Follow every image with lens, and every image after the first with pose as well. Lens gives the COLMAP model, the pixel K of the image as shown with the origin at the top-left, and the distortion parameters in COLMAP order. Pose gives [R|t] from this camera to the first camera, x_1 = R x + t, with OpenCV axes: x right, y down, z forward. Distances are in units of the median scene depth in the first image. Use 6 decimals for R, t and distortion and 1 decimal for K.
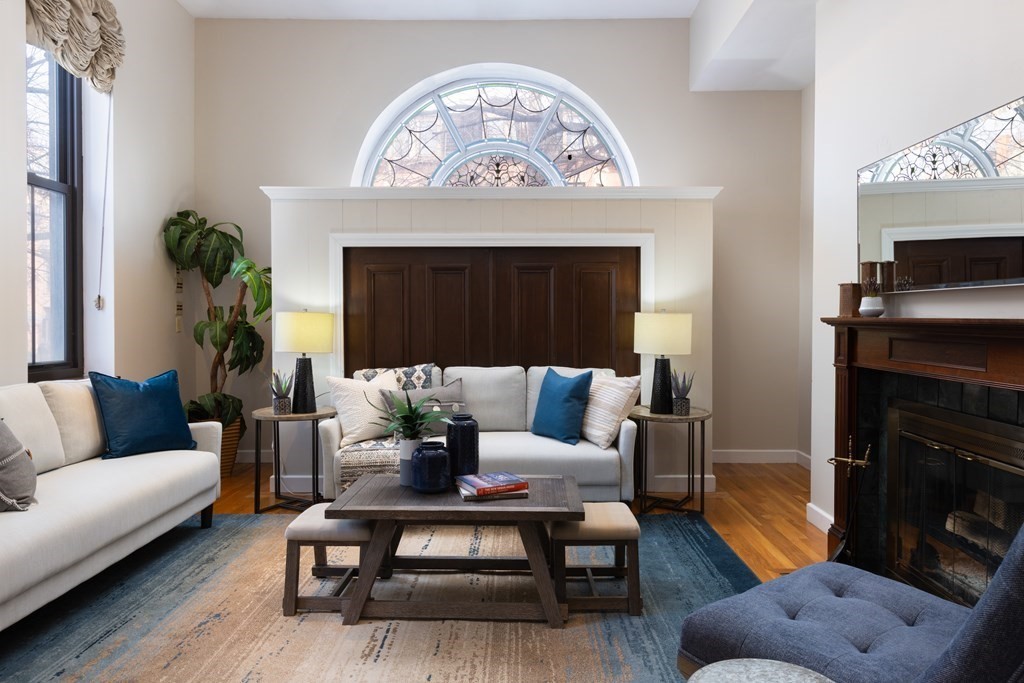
lens RADIAL K [[673.0, 0, 512.0], [0, 673.0, 341.5], [0, 0, 1]] dist [0.000097, -0.000033]
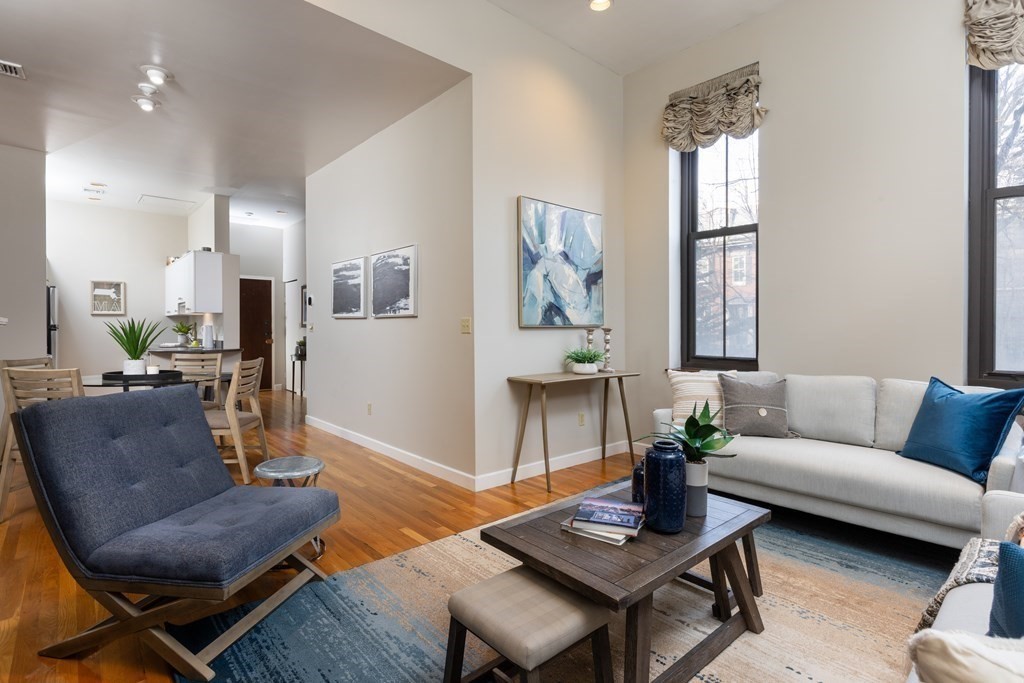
lens RADIAL K [[495.6, 0, 512.0], [0, 495.6, 341.5], [0, 0, 1]] dist [0.001407, 0.000331]
pose [[-0.735367, 0.012346, -0.677556, 0.440025], [-0.027584, 0.998460, 0.048130, -0.034121], [0.677107, 0.054083, -0.733895, 1.240853]]
